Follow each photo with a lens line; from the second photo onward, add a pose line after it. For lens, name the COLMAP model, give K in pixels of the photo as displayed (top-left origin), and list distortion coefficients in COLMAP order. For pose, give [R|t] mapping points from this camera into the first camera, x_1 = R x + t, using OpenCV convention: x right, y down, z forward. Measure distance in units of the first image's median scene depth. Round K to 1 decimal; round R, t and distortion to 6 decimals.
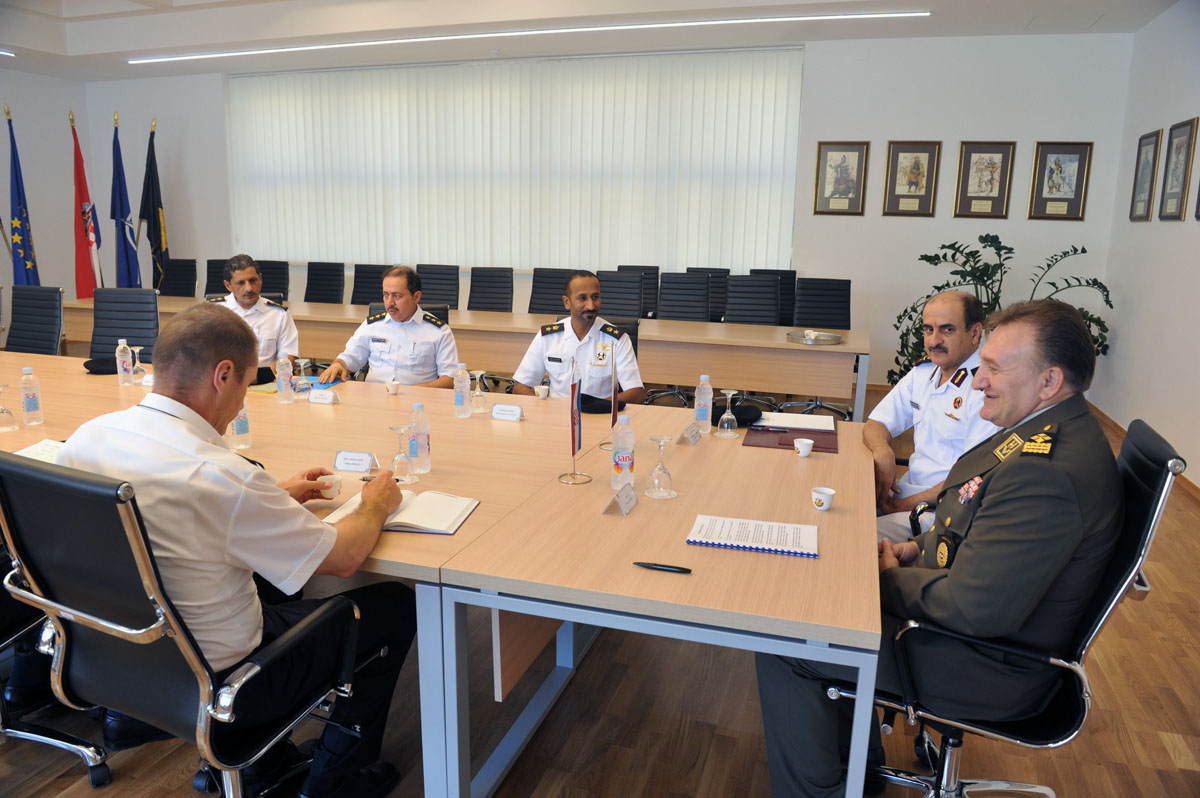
lens RADIAL K [[825.4, 0, 601.9], [0, 825.4, 404.5], [0, 0, 1]] dist [-0.068286, 0.013447]
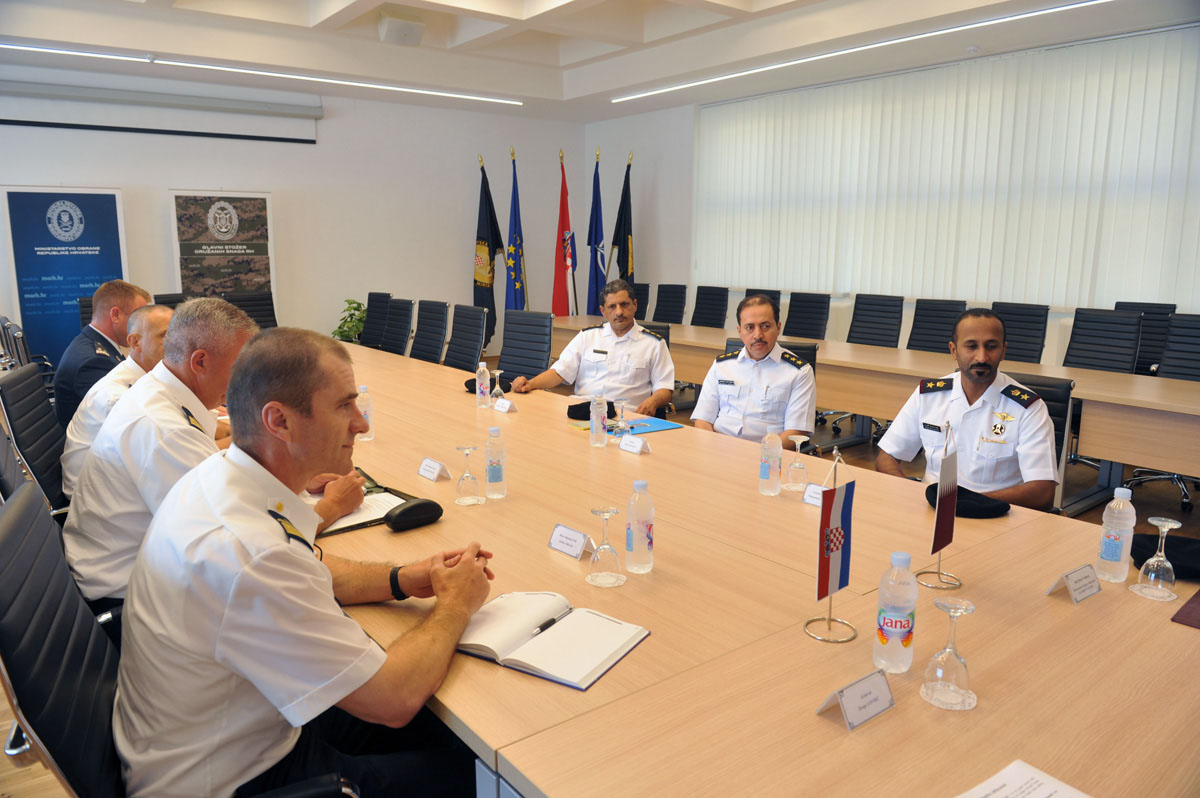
lens RADIAL K [[825.4, 0, 599.3], [0, 825.4, 396.8], [0, 0, 1]] dist [-0.068286, 0.013447]
pose [[0.824617, 0.083439, -0.559505, 0.086572], [-0.107130, 0.994198, -0.009625, -0.035688], [0.555456, 0.067877, 0.828771, 0.192671]]
